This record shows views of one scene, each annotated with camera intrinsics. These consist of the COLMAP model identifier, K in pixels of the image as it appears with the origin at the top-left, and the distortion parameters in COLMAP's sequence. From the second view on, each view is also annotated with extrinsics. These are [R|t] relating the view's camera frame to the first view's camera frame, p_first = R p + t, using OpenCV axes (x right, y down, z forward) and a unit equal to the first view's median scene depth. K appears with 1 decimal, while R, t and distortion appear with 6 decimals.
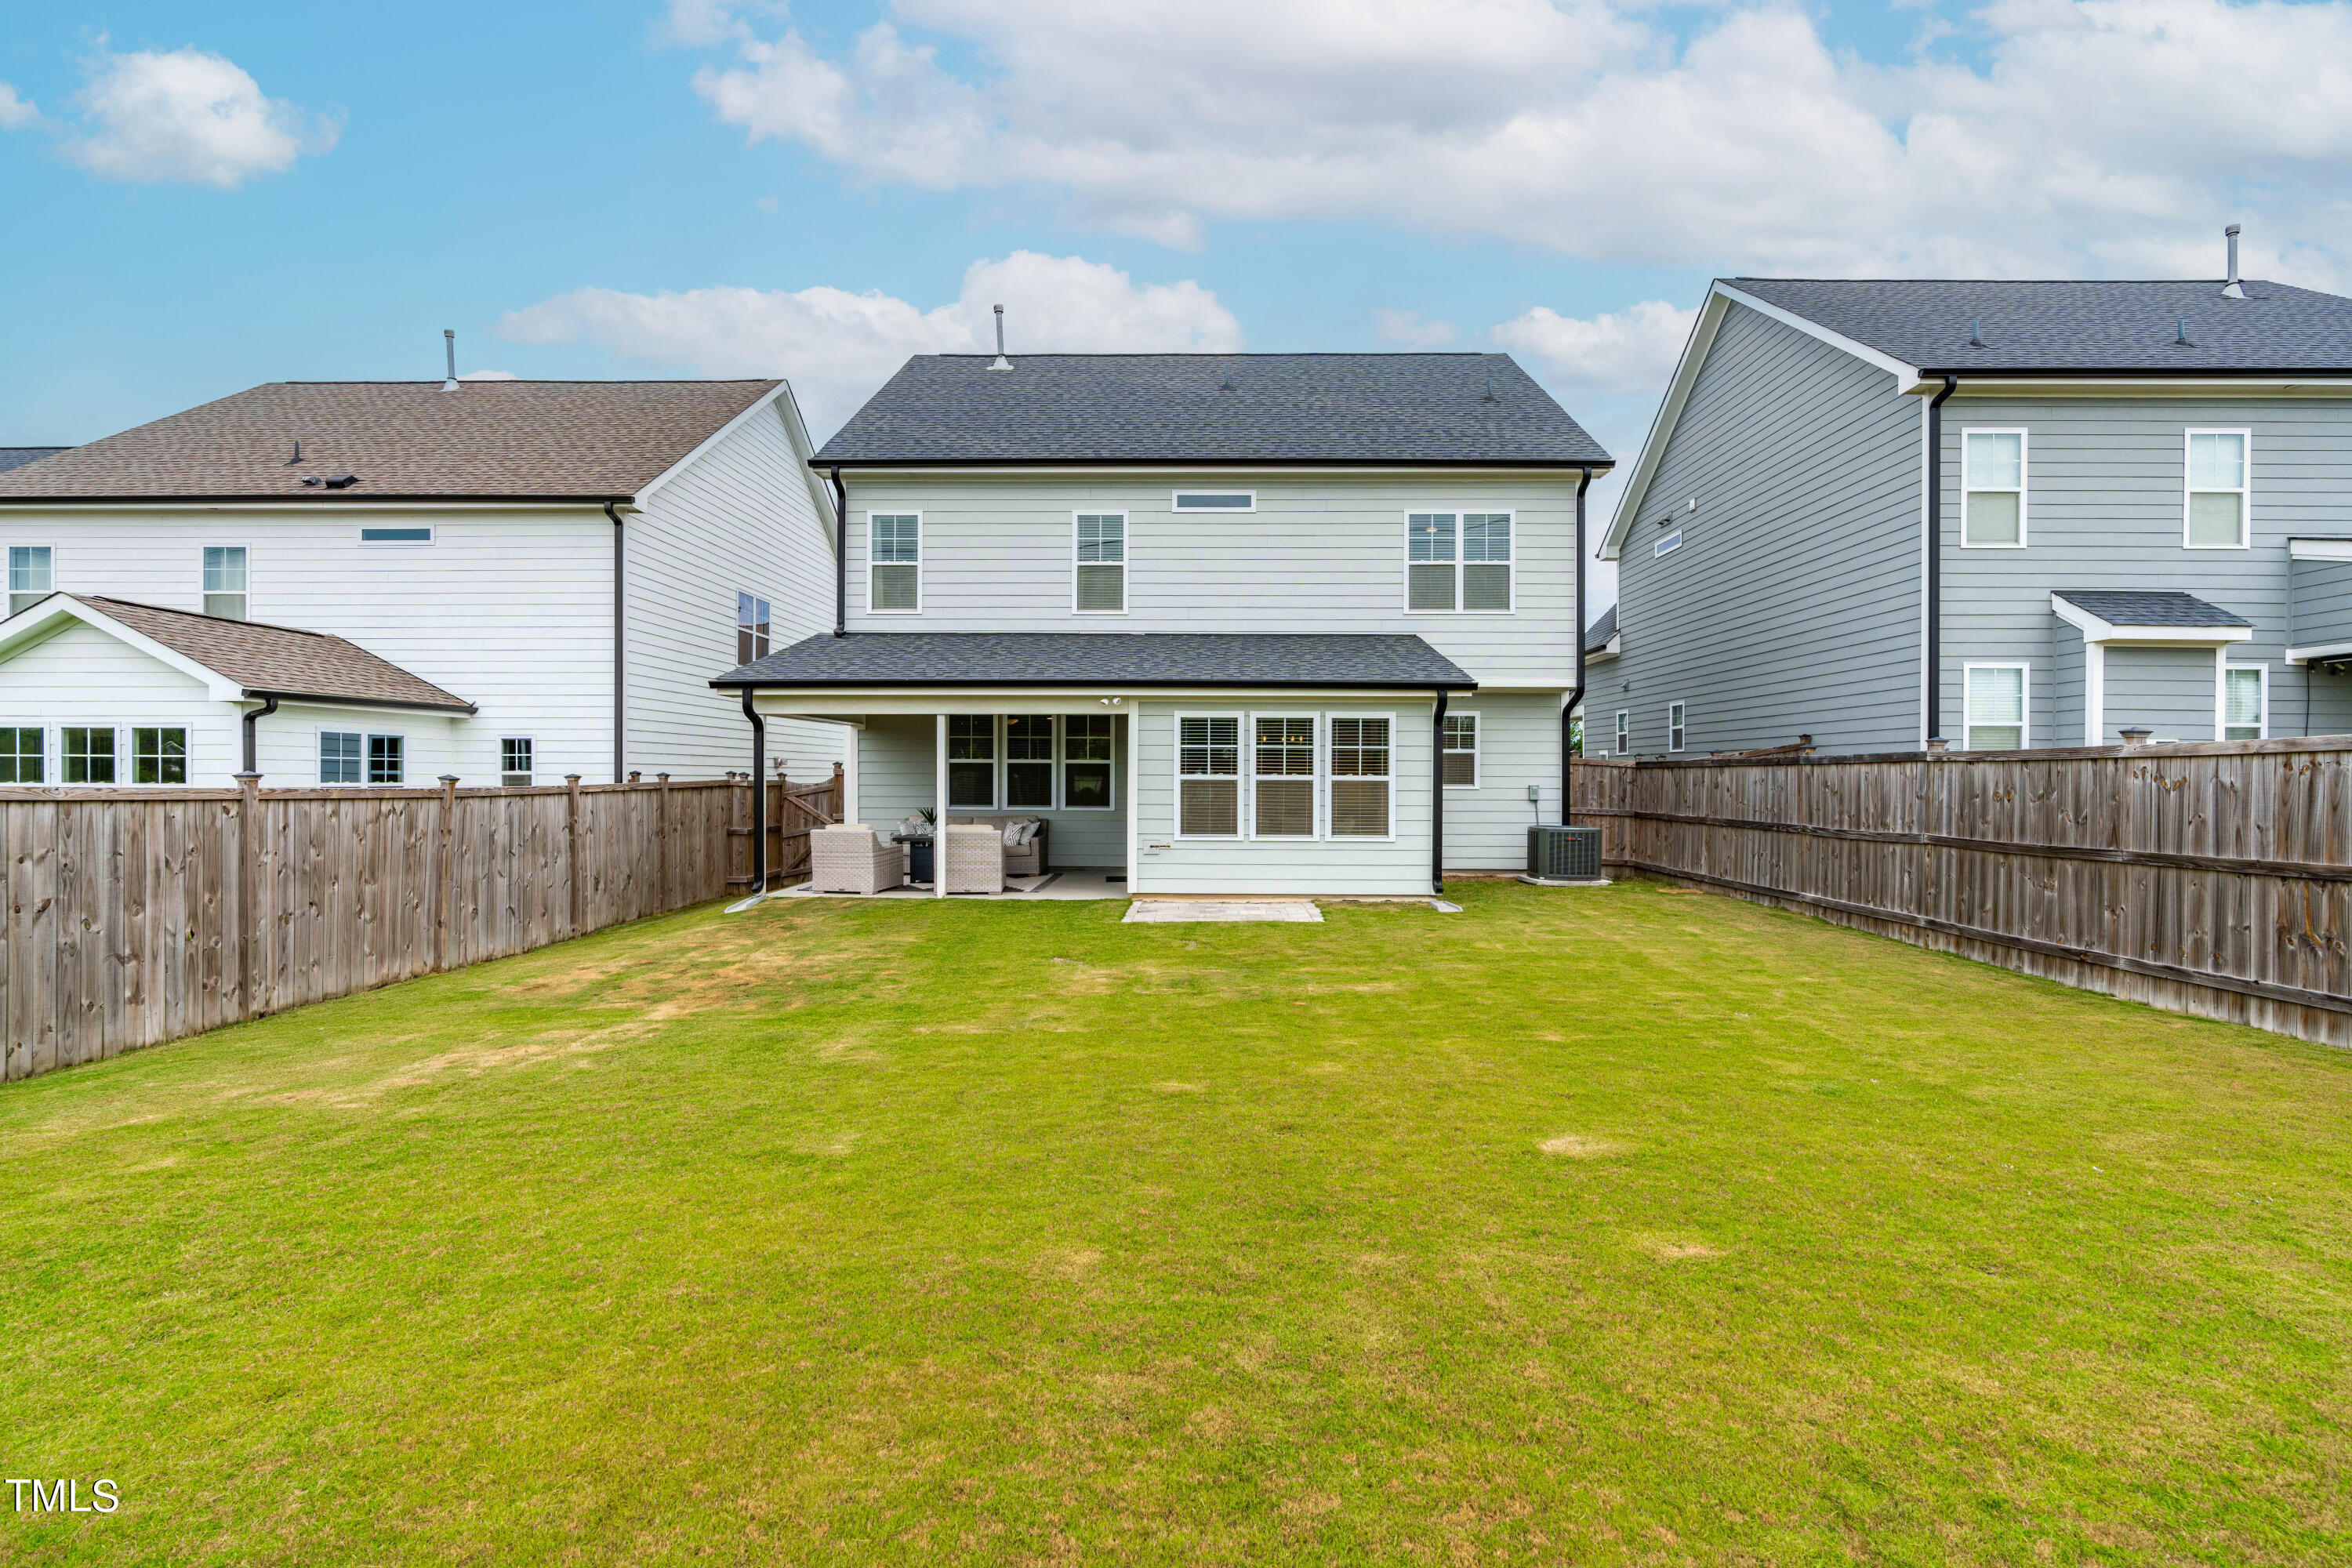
lens RADIAL K [[1067.6, 0, 1182.5], [0, 1067.6, 779.9], [0, 0, 1]] dist [-0.005505, -0.000026]
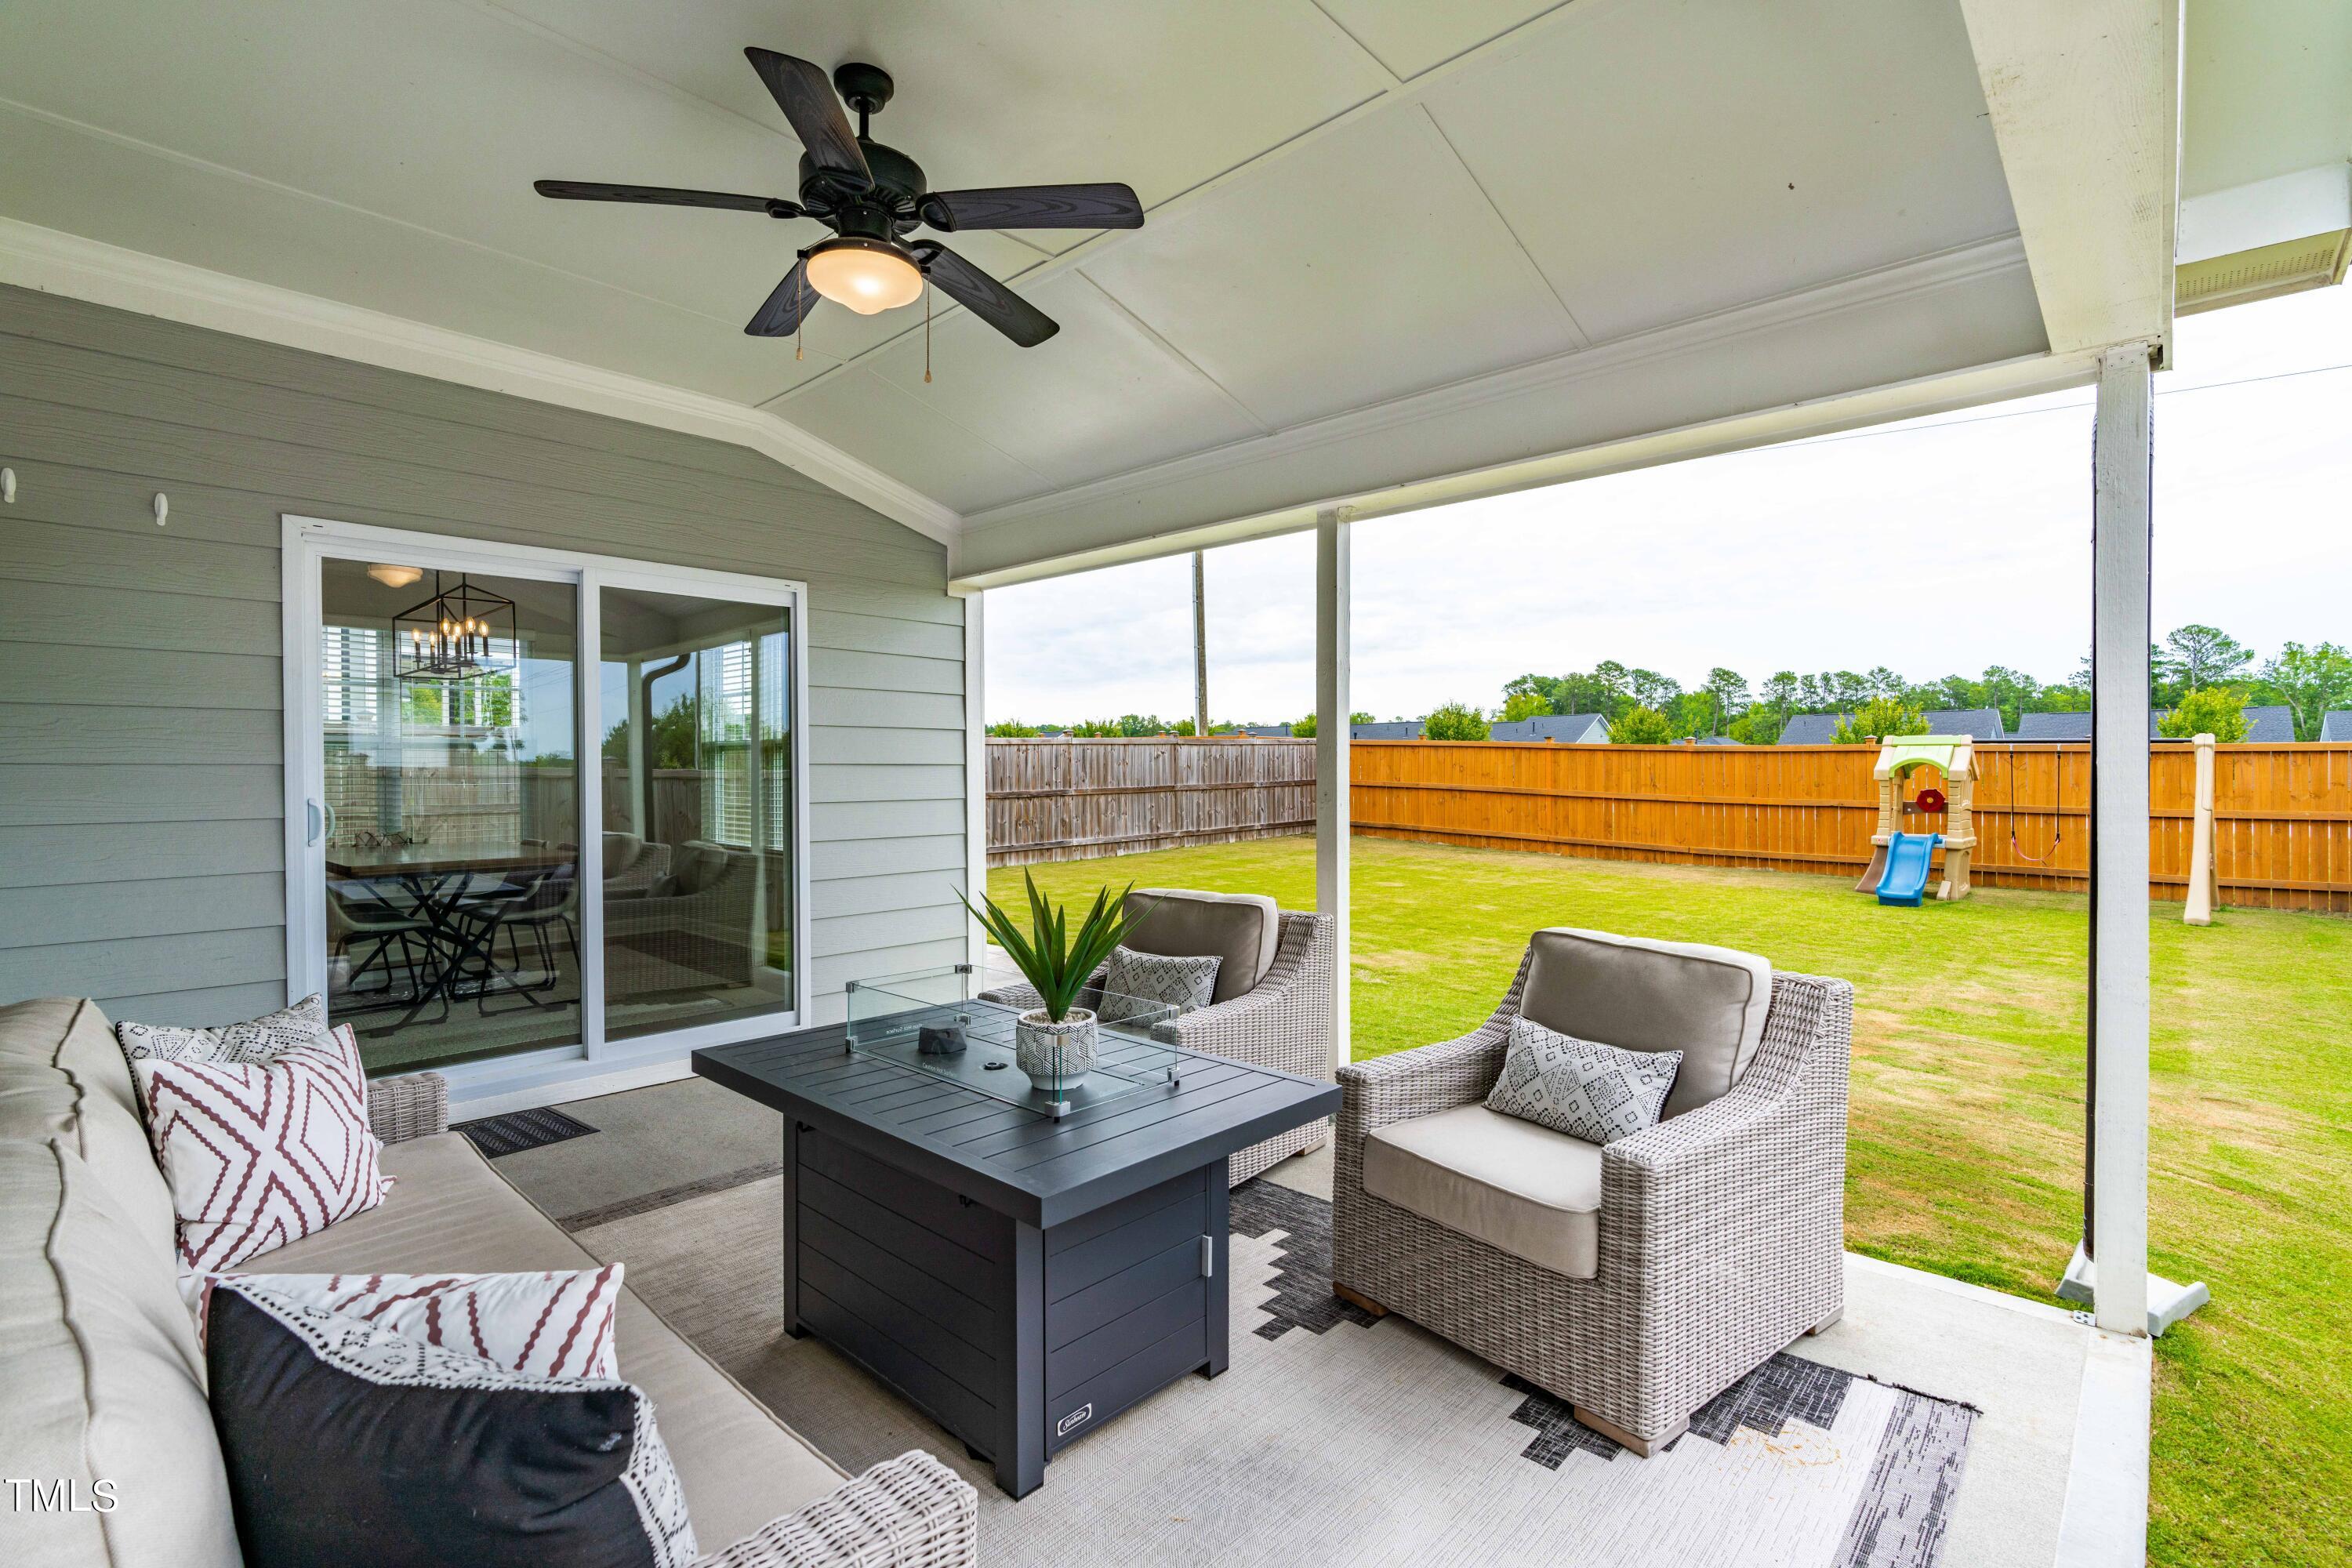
lens RADIAL K [[1067.6, 0, 1182.5], [0, 1067.6, 779.9], [0, 0, 1]] dist [-0.005505, -0.000026]
pose [[-0.745717, -0.007788, 0.666218, -0.622875], [0.004340, 0.999854, 0.016545, 0.009321], [-0.666249, 0.015229, -0.745574, 1.920484]]
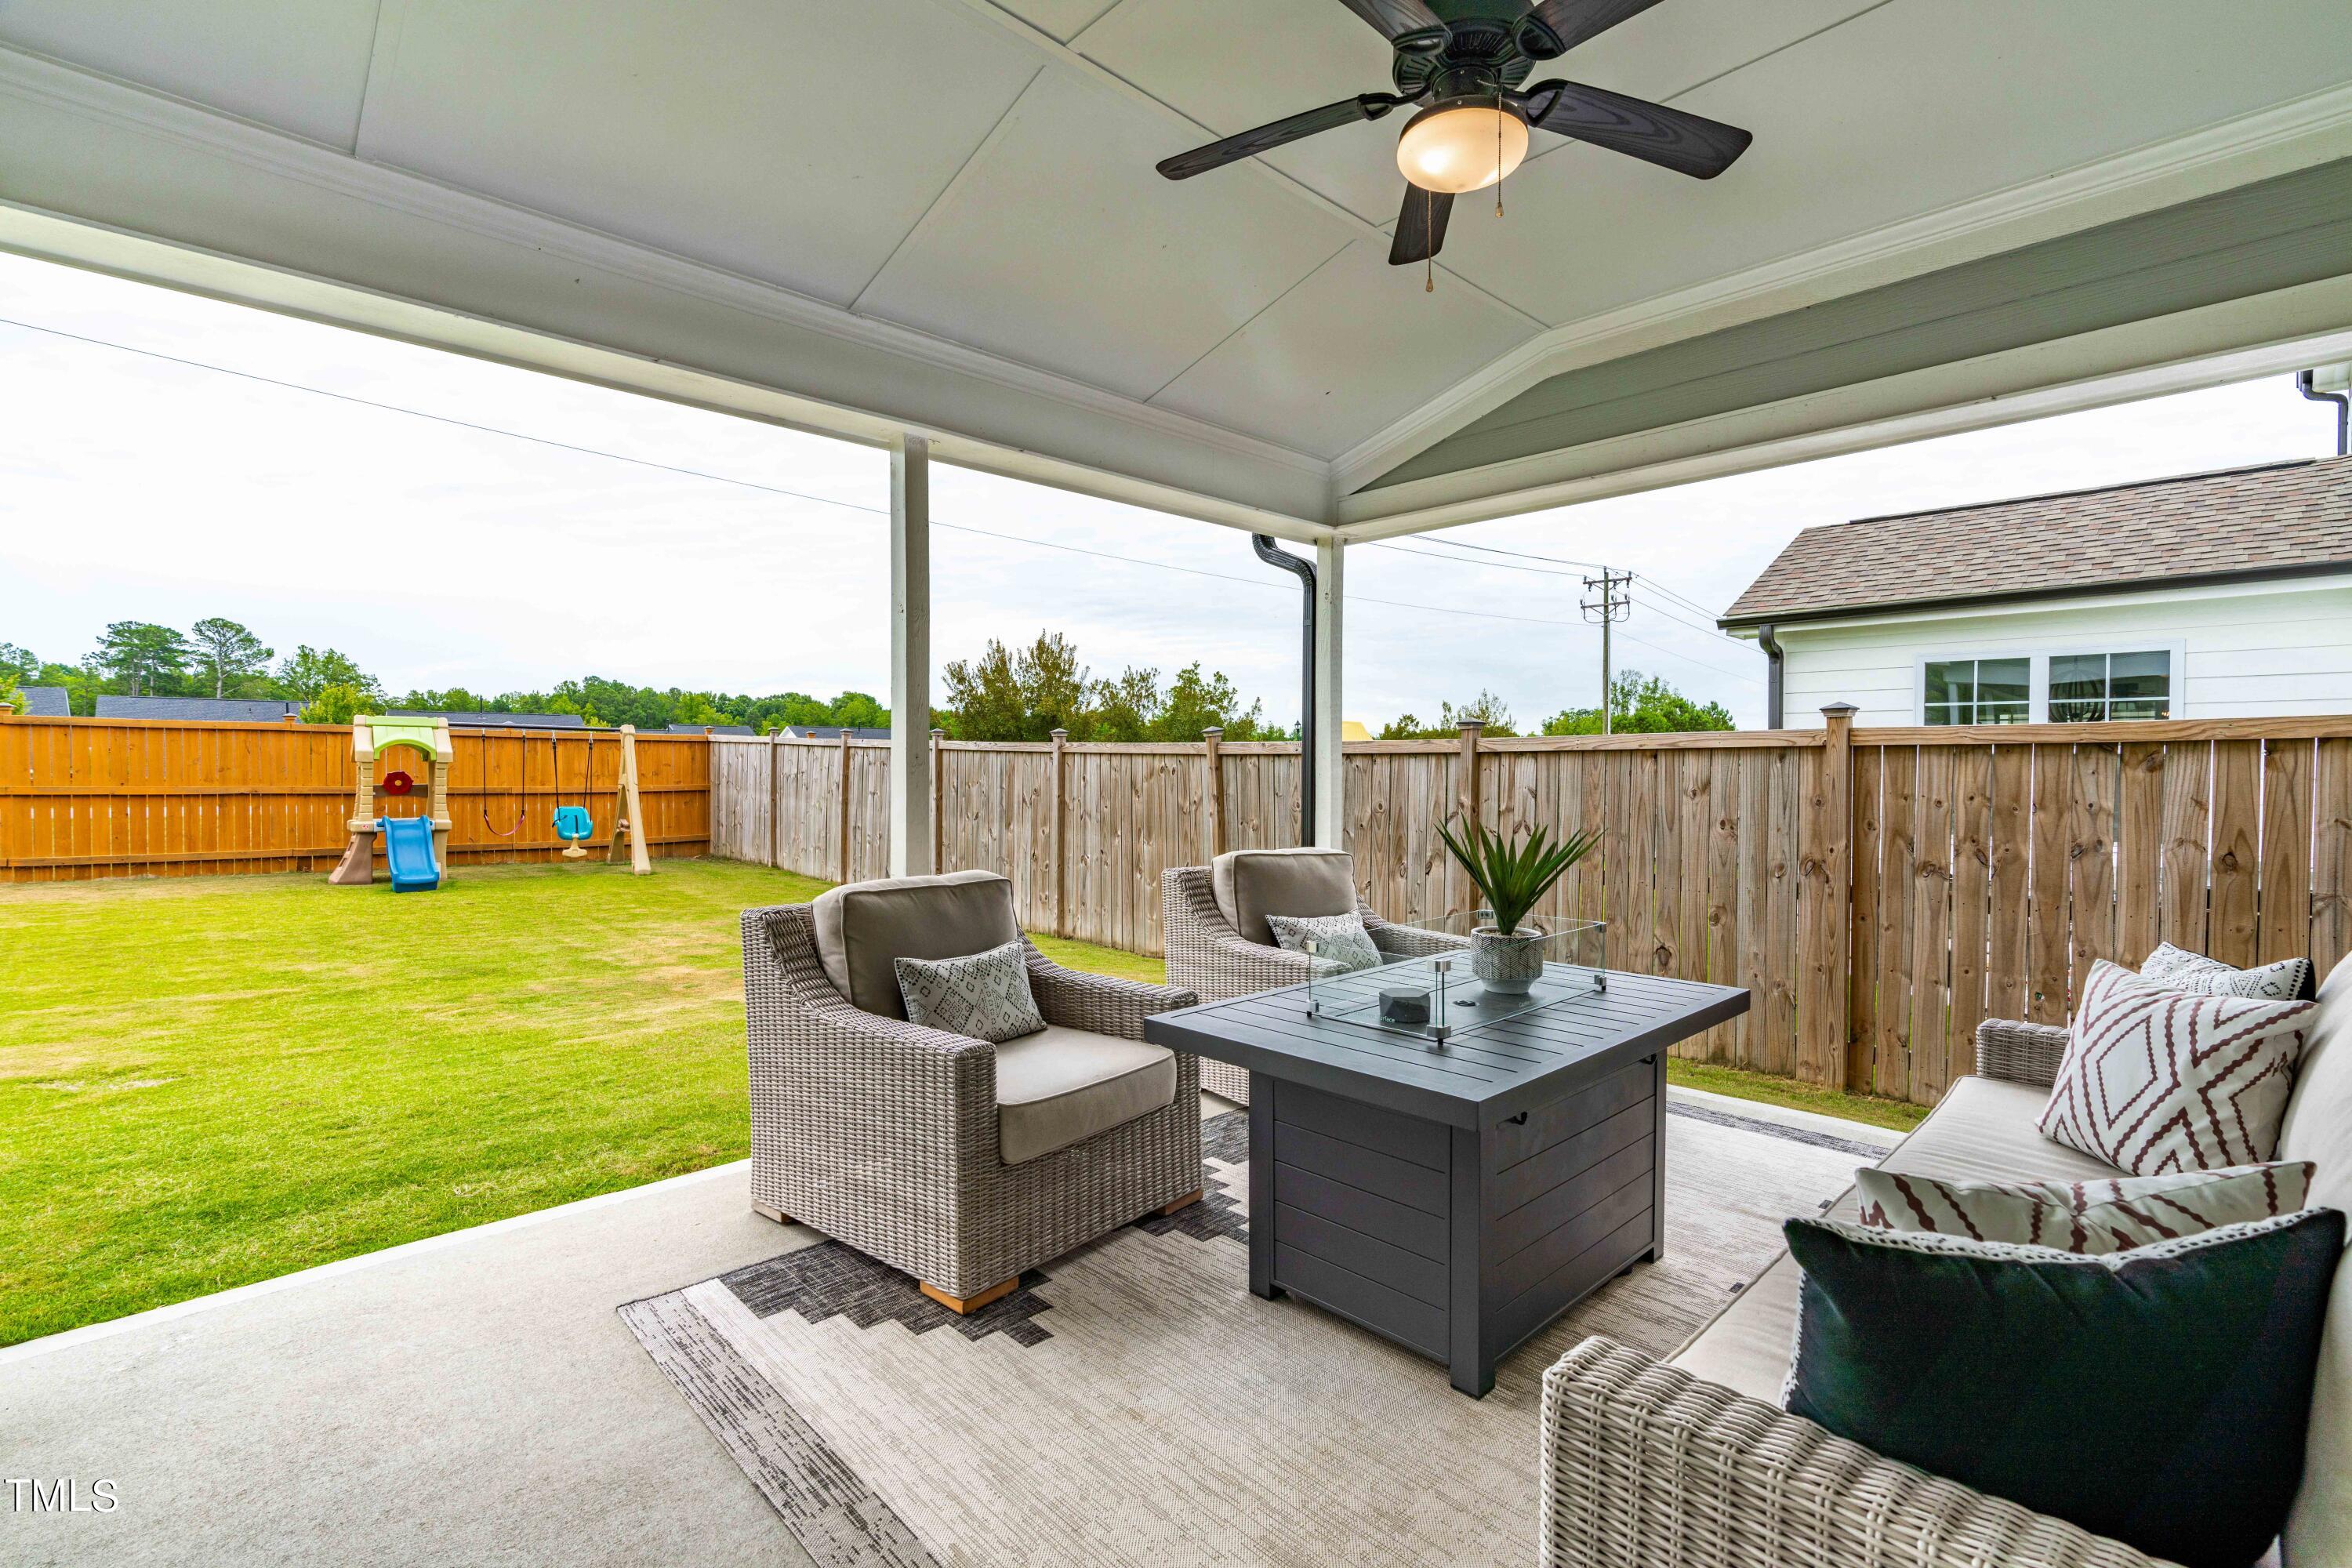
lens RADIAL K [[1063.8, 0, 1177.1], [0, 1063.8, 786.3], [0, 0, 1]] dist [-0.002505, -0.000007]
pose [[-0.711184, 0.011386, -0.702913, -0.126517], [-0.010001, 0.999604, 0.026310, 0.023103], [0.702934, 0.025741, -0.710789, 1.894964]]
